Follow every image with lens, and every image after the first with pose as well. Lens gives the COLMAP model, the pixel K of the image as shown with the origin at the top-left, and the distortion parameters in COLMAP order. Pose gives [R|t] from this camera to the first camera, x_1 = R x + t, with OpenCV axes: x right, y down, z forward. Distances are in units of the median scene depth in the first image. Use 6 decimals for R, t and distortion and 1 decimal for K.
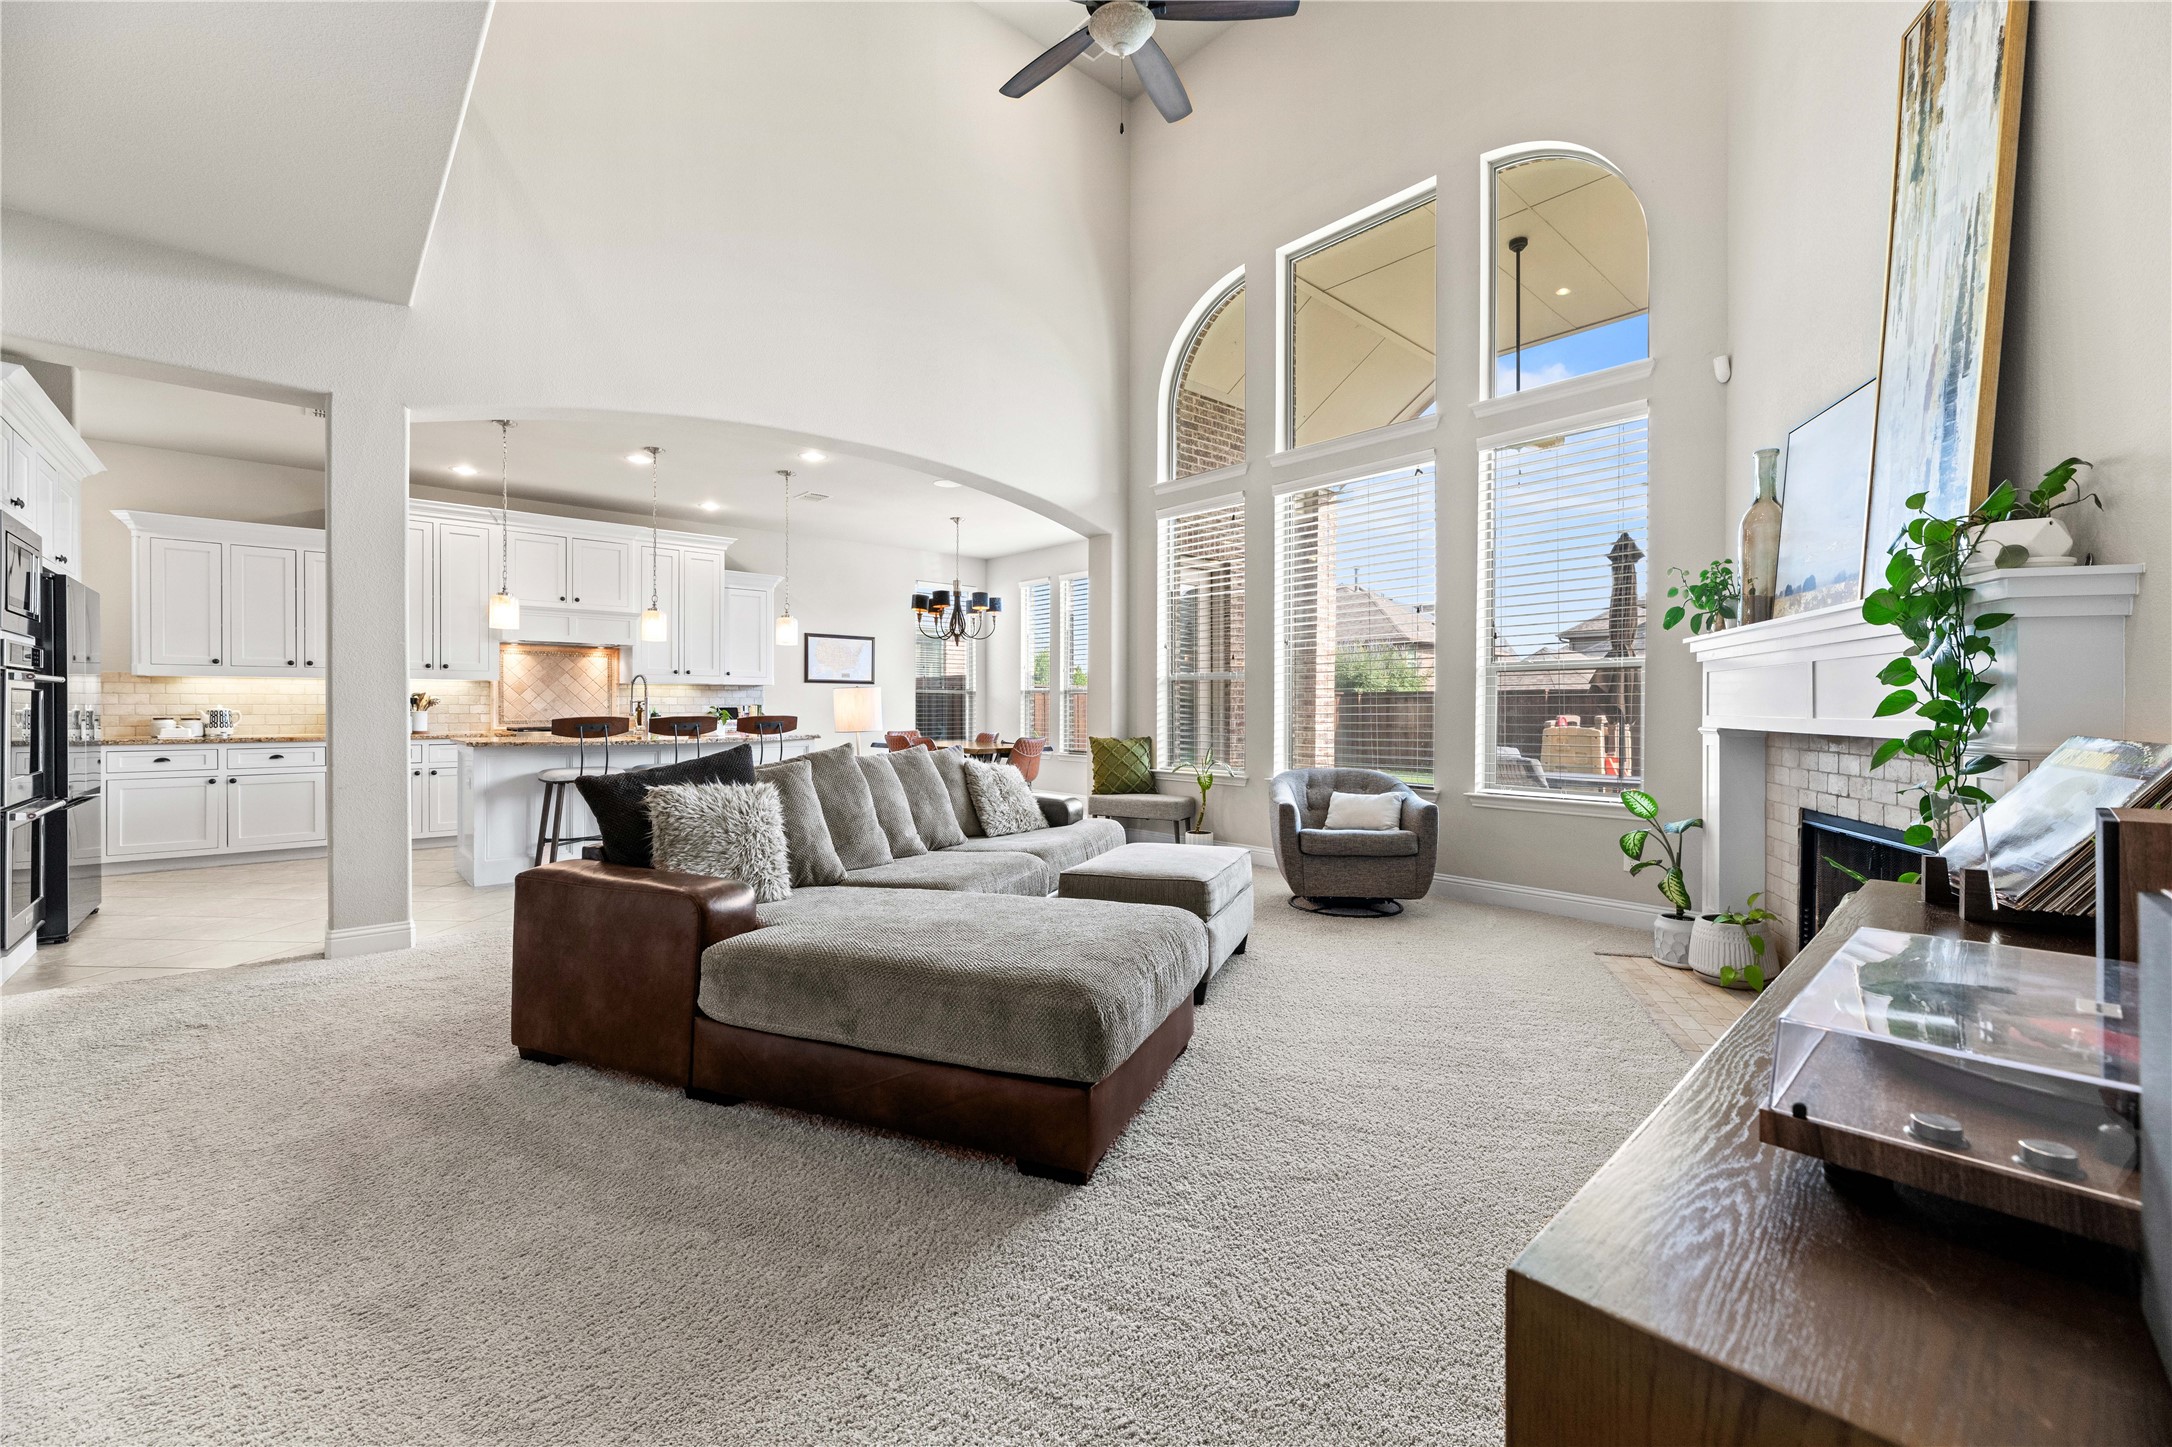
lens RADIAL K [[877.0, 0, 1087.4], [0, 877.0, 709.5], [0, 0, 1]] dist [-0.004634, 0.000851]
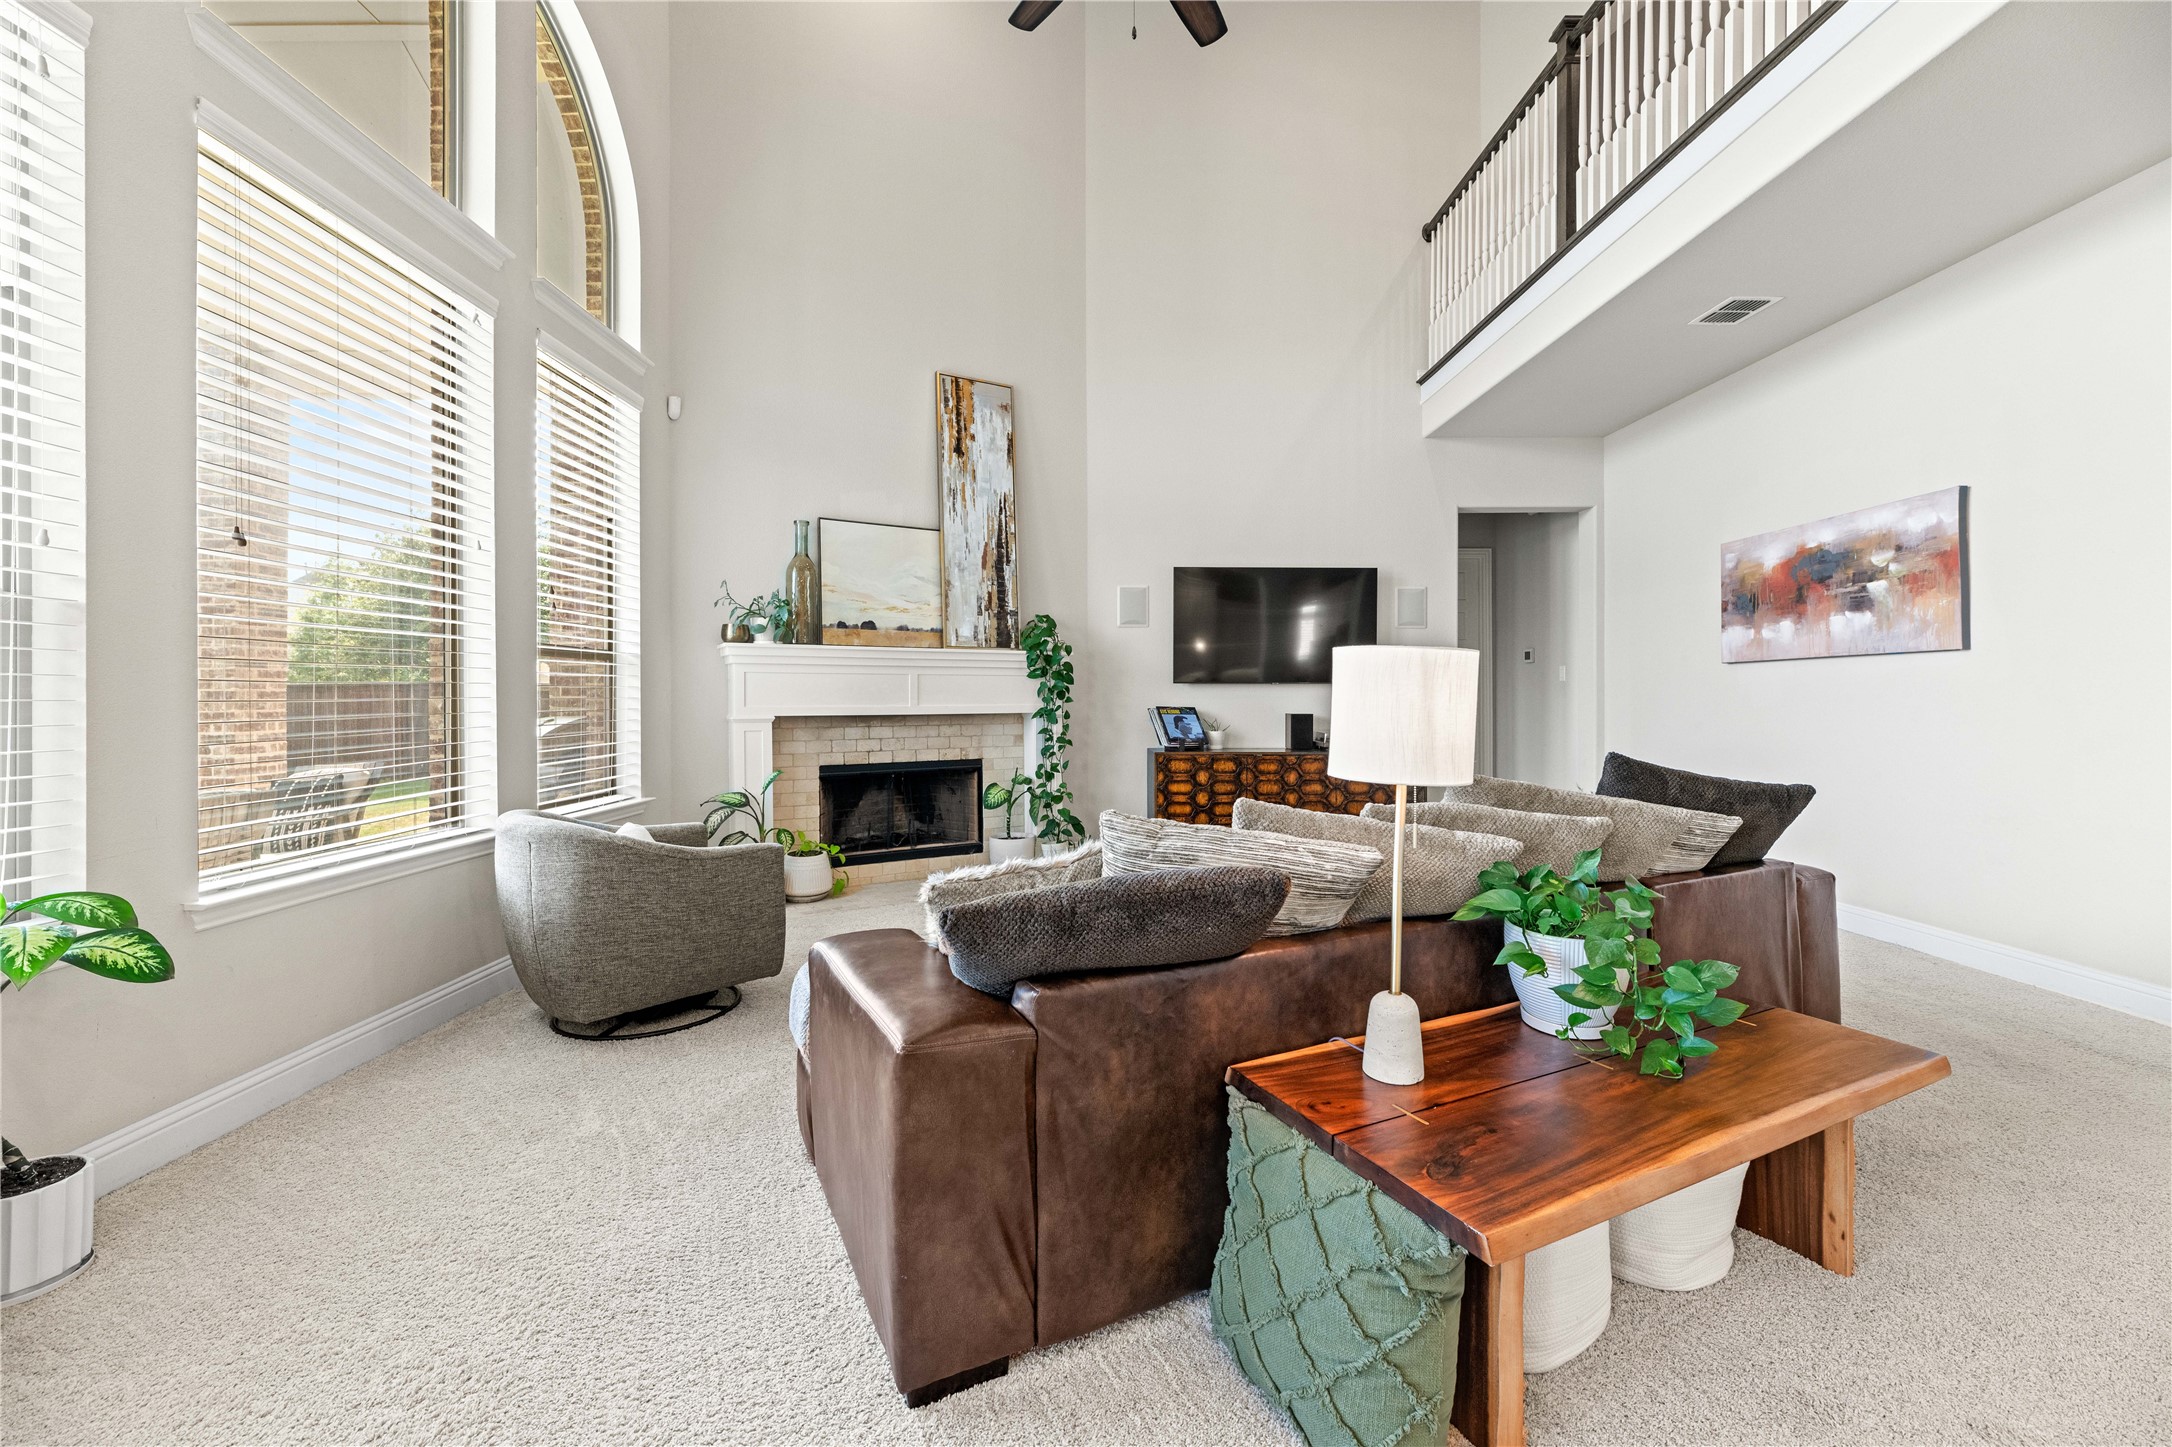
lens RADIAL K [[877.0, 0, 1081.9], [0, 877.0, 702.0], [0, 0, 1]] dist [-0.004634, 0.000851]
pose [[-0.748355, -0.003284, 0.663290, -0.238647], [0.002514, 0.999967, 0.007788, -0.004419], [-0.663294, 0.007496, -0.748322, 0.813170]]
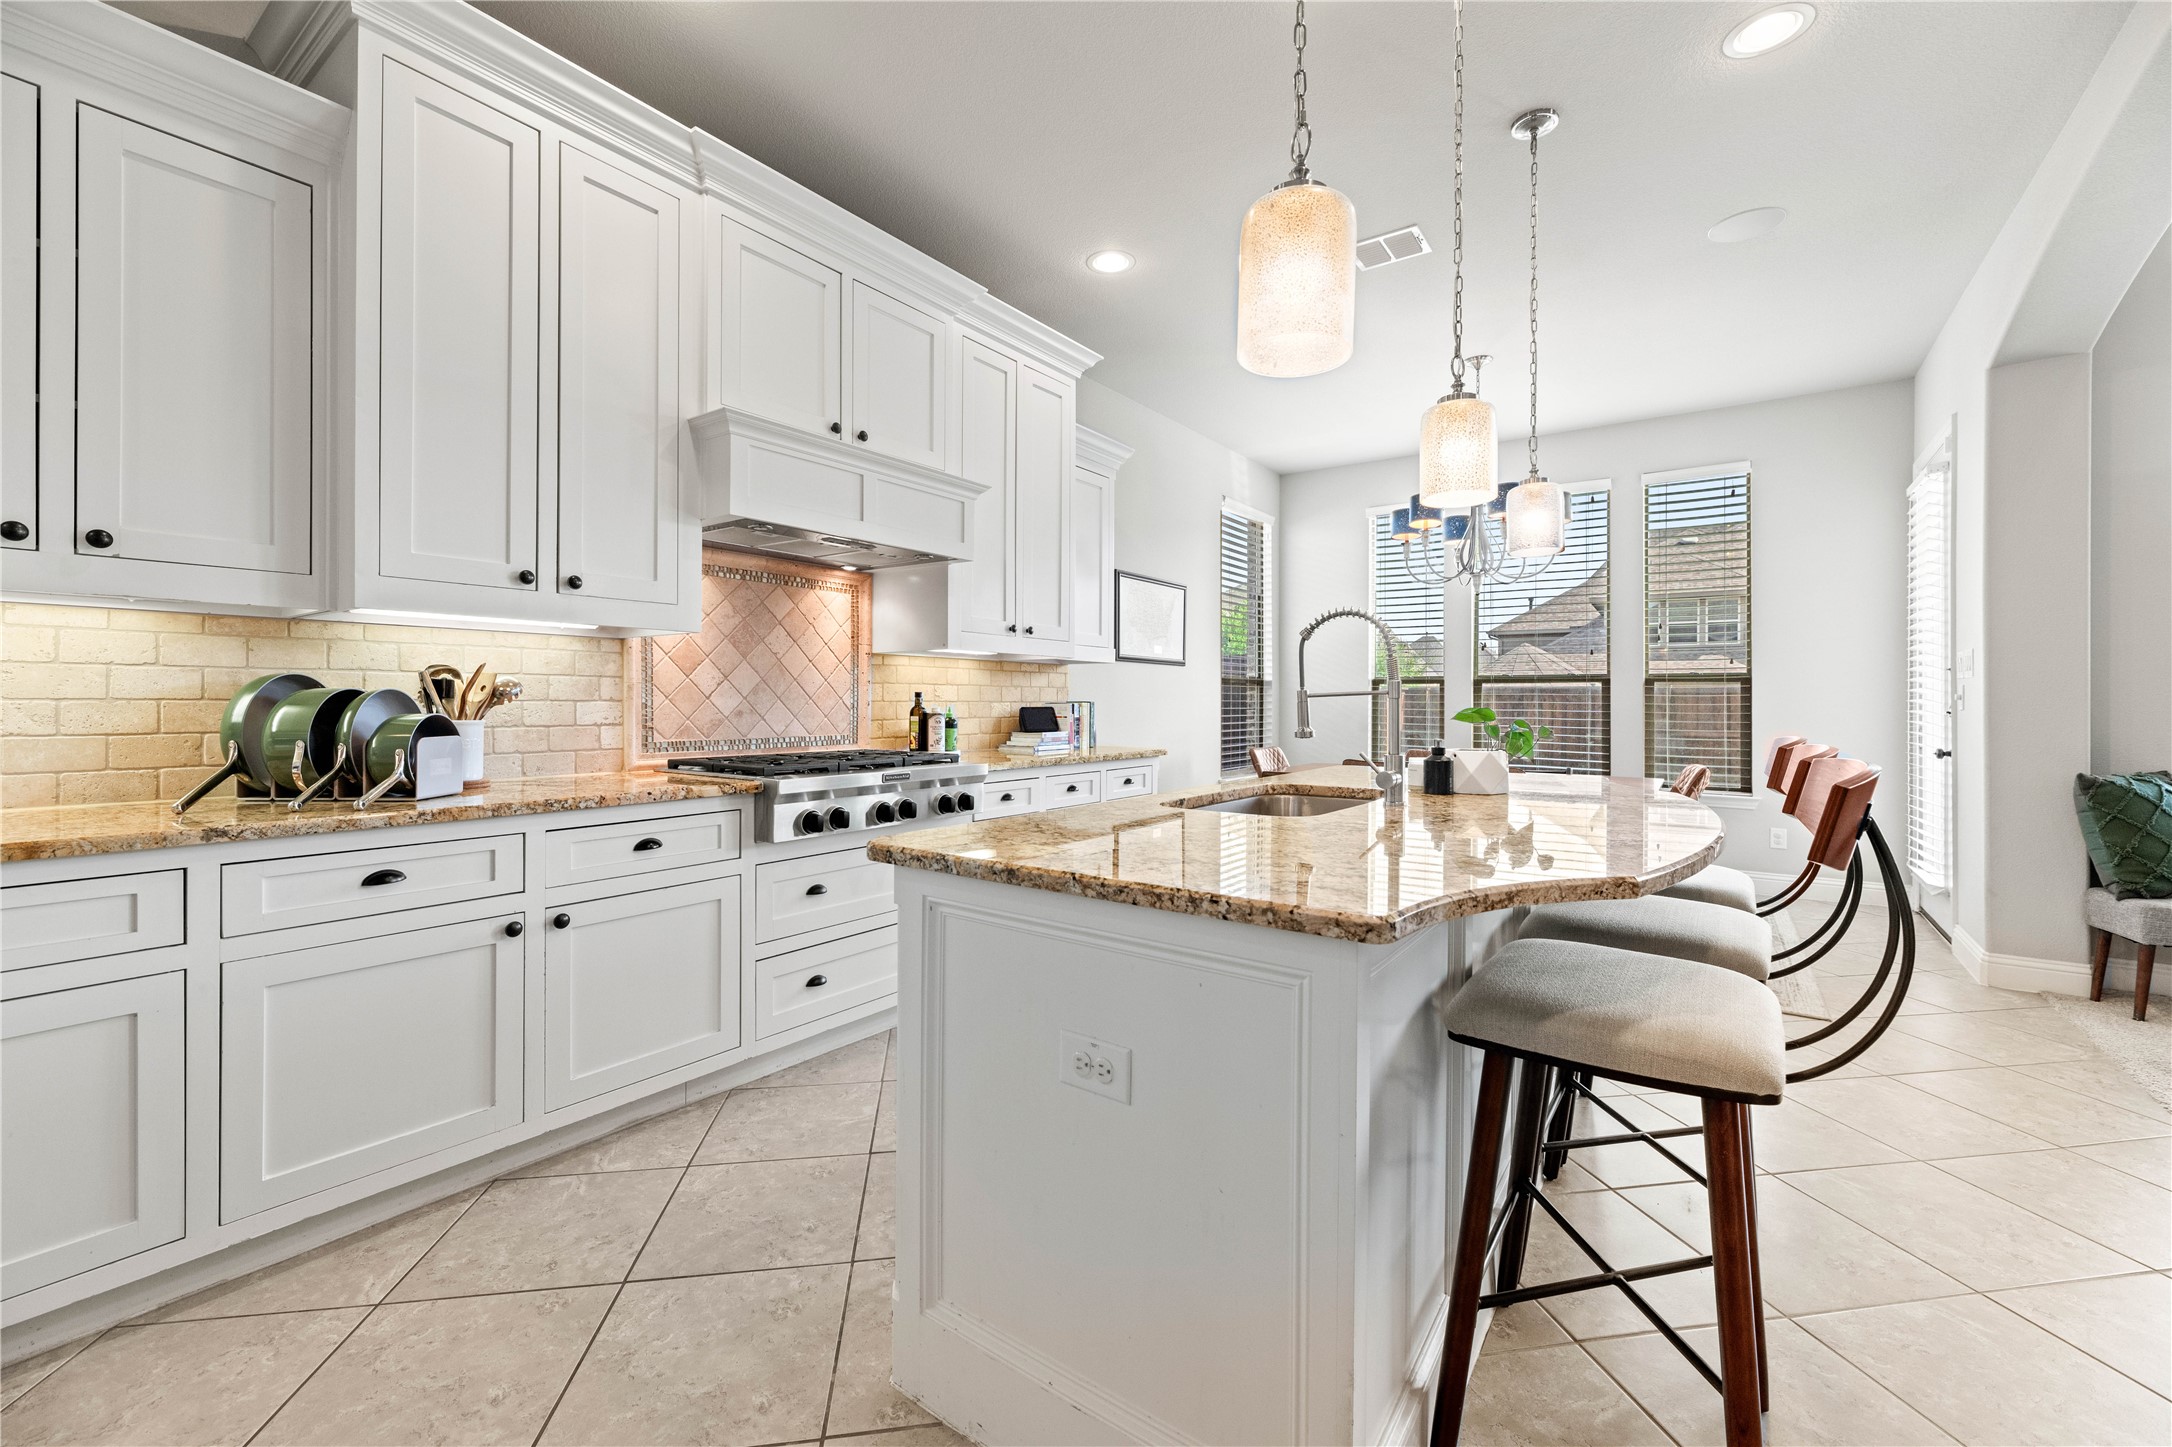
lens RADIAL K [[877.0, 0, 1083.3], [0, 877.0, 700.9], [0, 0, 1]] dist [-0.004634, 0.000851]
pose [[0.977553, 0.004583, 0.210640, -0.563538], [-0.003960, 0.999986, -0.003383, -0.004755], [-0.210652, 0.002473, 0.977558, 0.586797]]
